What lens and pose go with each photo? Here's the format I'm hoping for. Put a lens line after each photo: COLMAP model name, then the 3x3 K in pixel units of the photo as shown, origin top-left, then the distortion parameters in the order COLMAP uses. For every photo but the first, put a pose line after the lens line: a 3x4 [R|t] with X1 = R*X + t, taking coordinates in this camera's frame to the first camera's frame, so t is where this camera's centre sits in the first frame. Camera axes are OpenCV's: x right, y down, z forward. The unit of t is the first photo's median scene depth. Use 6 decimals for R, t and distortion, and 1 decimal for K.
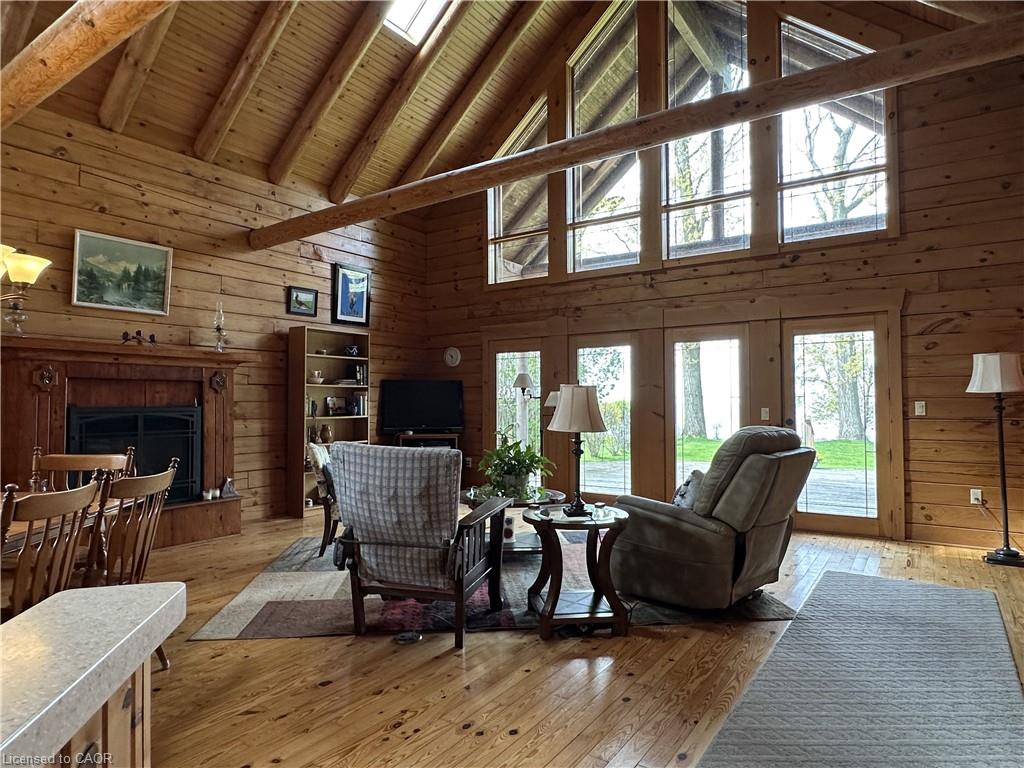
lens RADIAL K [[620.2, 0, 511.3], [0, 620.2, 388.4], [0, 0, 1]] dist [-0.025422, -0.001410]
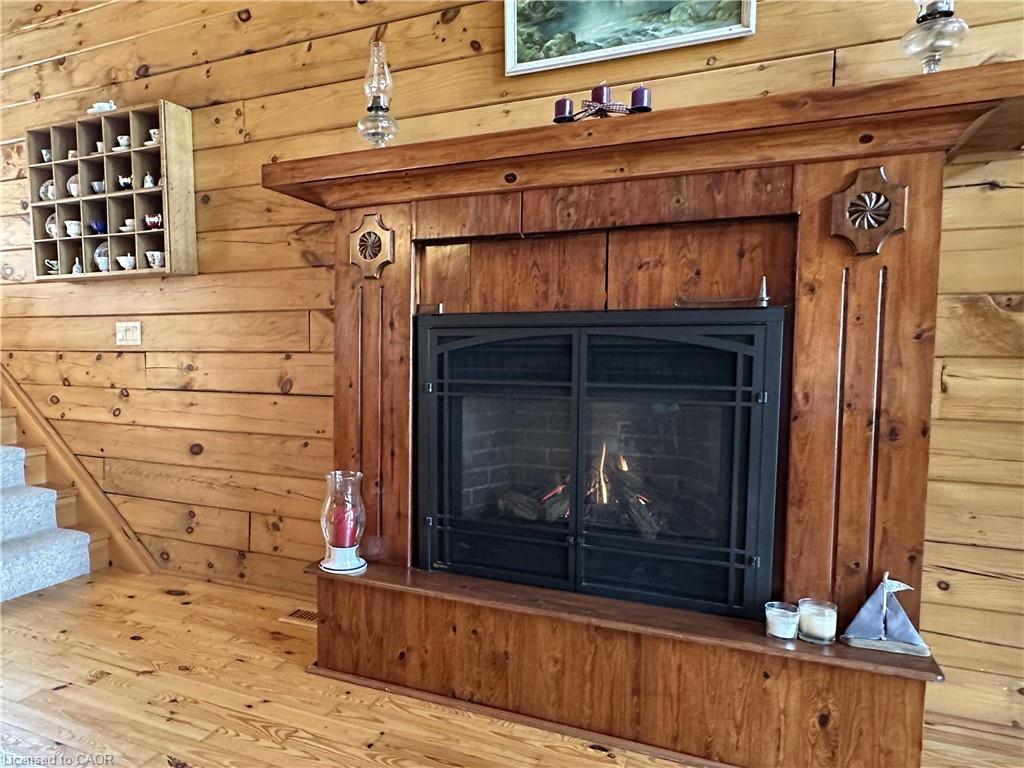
lens RADIAL K [[620.2, 0, 510.7], [0, 620.2, 382.4], [0, 0, 1]] dist [-0.025422, -0.001410]
pose [[0.158301, 0.095349, -0.982776, -0.244384], [0.036146, 0.994100, 0.102270, 0.030632], [0.986729, -0.051713, 0.153921, 0.833399]]
